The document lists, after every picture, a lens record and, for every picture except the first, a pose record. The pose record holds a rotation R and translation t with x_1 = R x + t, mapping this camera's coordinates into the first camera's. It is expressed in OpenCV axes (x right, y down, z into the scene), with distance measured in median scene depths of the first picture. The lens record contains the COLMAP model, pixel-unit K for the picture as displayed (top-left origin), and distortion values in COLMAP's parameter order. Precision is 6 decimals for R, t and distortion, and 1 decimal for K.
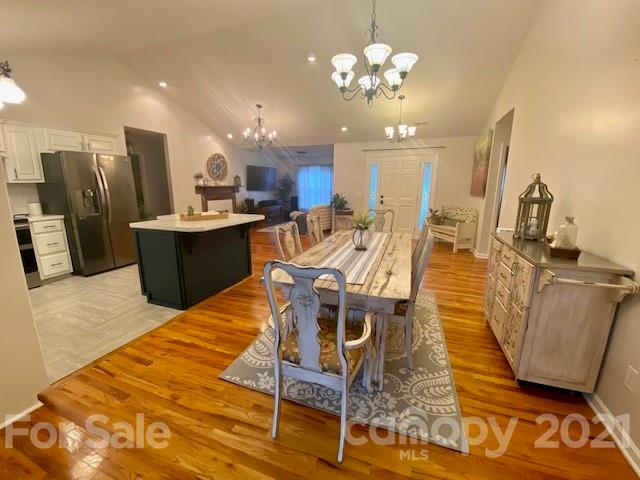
lens RADIAL K [[265.6, 0, 320.0], [0, 265.6, 240.0], [0, 0, 1]] dist [-0.002001, -0.010250]
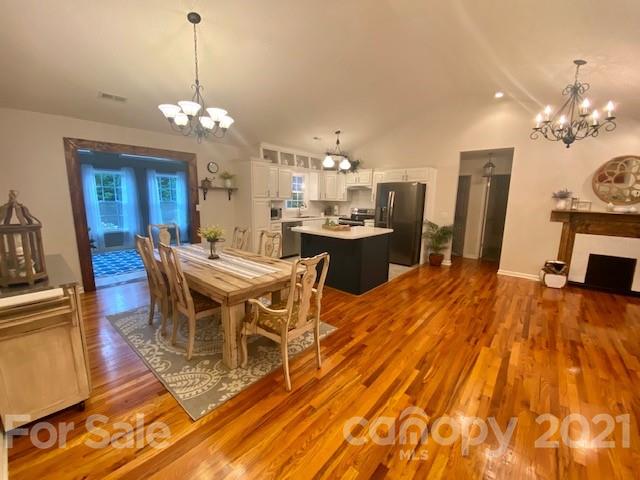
lens RADIAL K [[261.4, 0, 320.0], [0, 261.4, 240.0], [0, 0, 1]] dist [0.000083, -0.010784]
pose [[-0.363033, 0.140039, -0.921193, 0.494411], [-0.209286, 0.951126, 0.227067, -0.192064], [0.907968, 0.275225, -0.315982, 0.845864]]
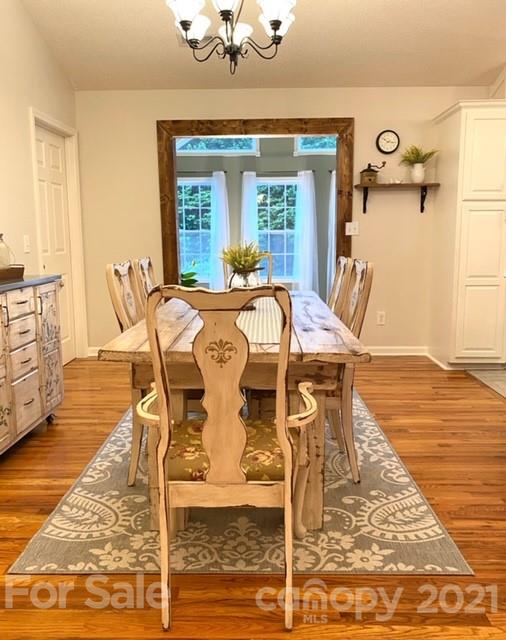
lens RADIAL K [[546.4, 0, 251.6], [0, 546.4, 319.2], [0, 0, 1]] dist [0.003680, 0.000432]
pose [[-0.953991, 0.045475, -0.296366, 0.229633], [-0.060414, 0.939006, 0.338552, -0.162733], [0.293685, 0.340880, -0.893056, 0.978920]]
